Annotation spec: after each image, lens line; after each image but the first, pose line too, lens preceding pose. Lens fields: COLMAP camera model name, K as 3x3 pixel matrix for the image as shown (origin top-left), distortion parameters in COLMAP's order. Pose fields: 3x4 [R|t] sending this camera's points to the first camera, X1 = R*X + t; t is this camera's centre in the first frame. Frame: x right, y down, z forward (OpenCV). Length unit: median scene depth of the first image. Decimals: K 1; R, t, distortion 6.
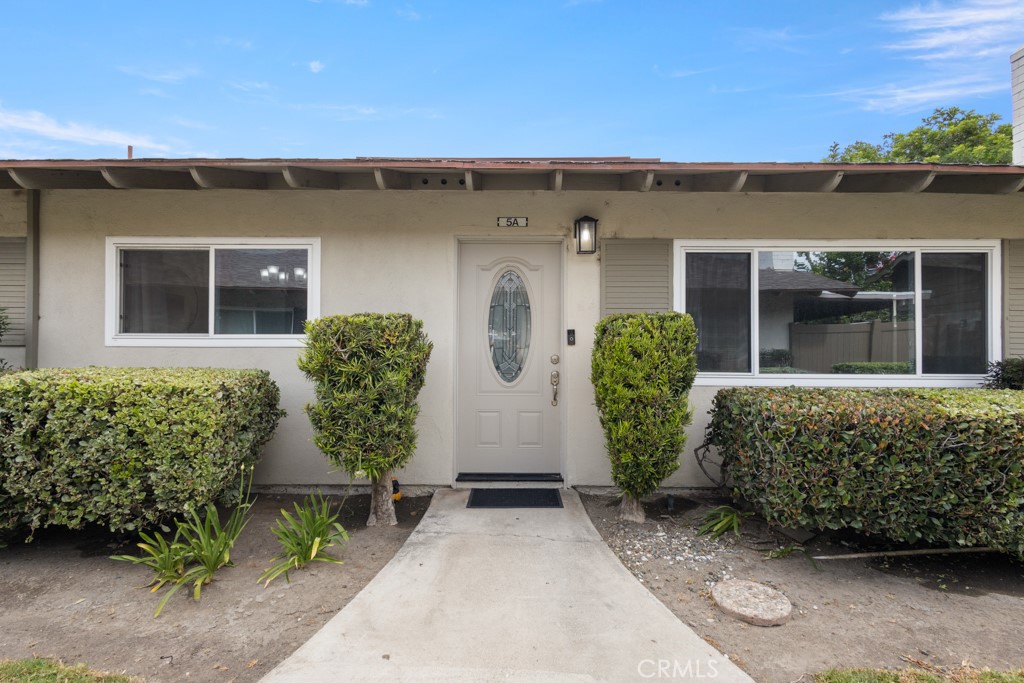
lens RADIAL K [[460.8, 0, 507.1], [0, 460.8, 341.1], [0, 0, 1]] dist [0.004240, -0.000306]
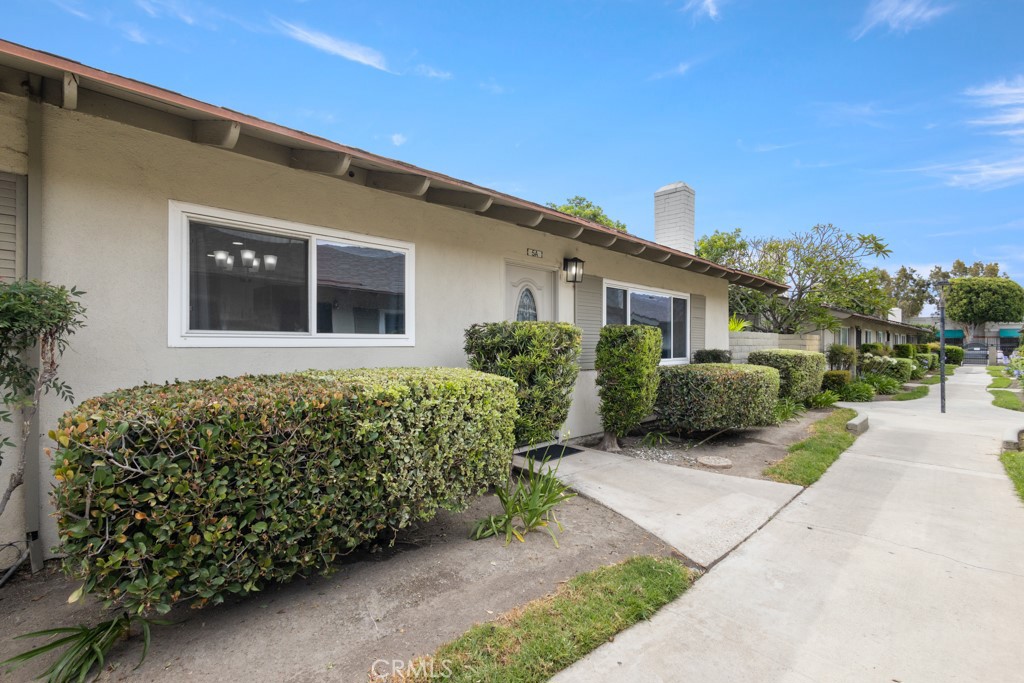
lens RADIAL K [[460.8, 0, 507.1], [0, 460.8, 341.1], [0, 0, 1]] dist [0.004240, -0.000306]
pose [[0.714735, 0.001567, 0.699393, -1.001168], [-0.004475, 0.999987, 0.002333, -0.002688], [-0.699381, -0.004798, 0.714733, 0.083968]]
